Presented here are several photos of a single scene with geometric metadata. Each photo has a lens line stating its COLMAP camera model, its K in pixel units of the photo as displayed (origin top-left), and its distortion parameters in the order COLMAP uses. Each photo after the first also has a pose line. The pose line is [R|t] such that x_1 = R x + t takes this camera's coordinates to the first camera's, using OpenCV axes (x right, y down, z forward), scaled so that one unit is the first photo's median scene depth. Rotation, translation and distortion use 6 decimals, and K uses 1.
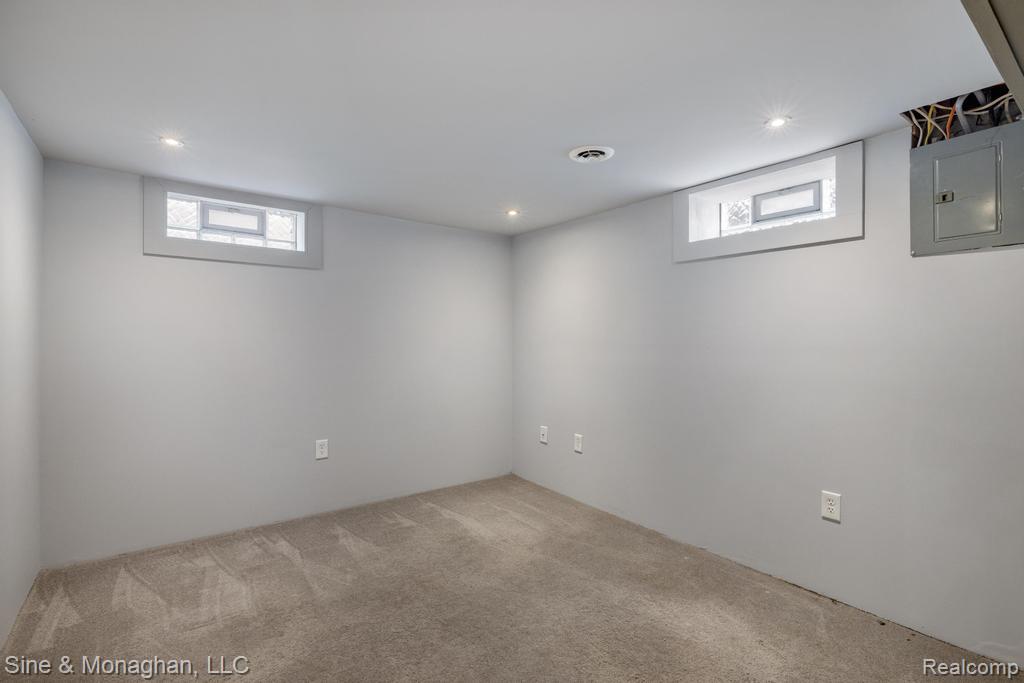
lens RADIAL K [[480.7, 0, 508.7], [0, 480.7, 337.5], [0, 0, 1]] dist [-0.008328, 0.002420]
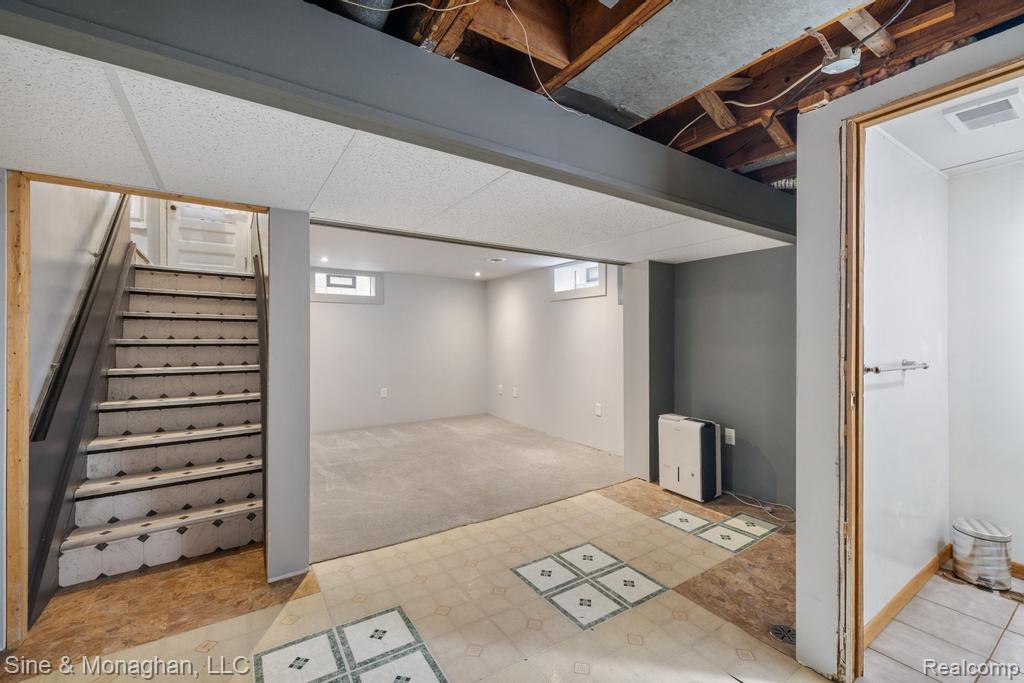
lens RADIAL K [[435.2, 0, 516.6], [0, 435.2, 341.6], [0, 0, 1]] dist [0.002991, 0.000789]
pose [[0.997918, -0.002527, -0.064444, 0.307548], [0.003524, 0.999876, 0.015359, -0.010870], [0.064398, -0.015555, 0.997803, -0.846075]]
